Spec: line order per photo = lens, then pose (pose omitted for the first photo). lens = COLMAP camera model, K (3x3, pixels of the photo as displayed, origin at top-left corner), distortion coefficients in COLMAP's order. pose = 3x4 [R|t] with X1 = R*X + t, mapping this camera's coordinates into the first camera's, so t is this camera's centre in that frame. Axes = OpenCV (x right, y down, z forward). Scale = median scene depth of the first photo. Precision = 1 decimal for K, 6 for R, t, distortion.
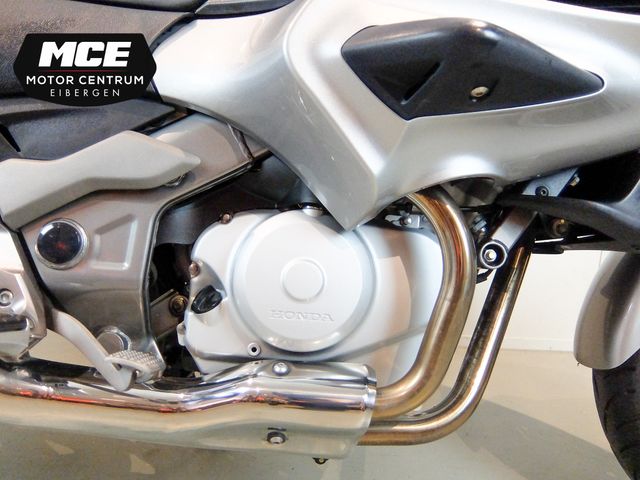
lens RADIAL K [[482.9, 0, 331.6], [0, 482.9, 246.2], [0, 0, 1]] dist [-0.033963, 0.006974]
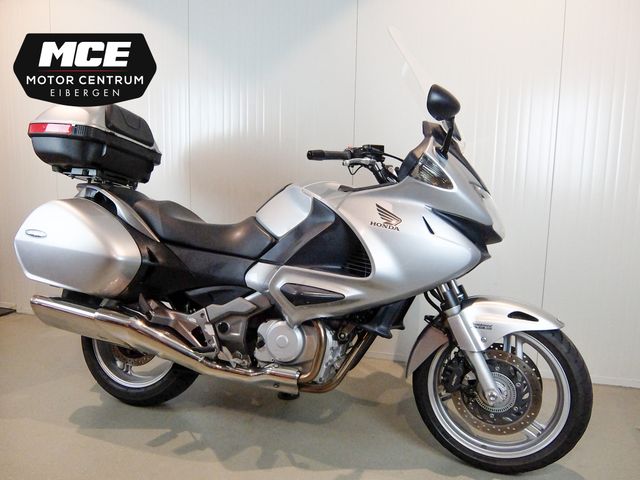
lens RADIAL K [[482.9, 0, 322.7], [0, 482.9, 241.8], [0, 0, 1]] dist [-0.033963, 0.006974]
pose [[0.934769, -0.012877, -0.355024, 1.457691], [0.002540, 0.999560, -0.029567, -0.547615], [0.355248, 0.026737, 0.934390, -2.191158]]
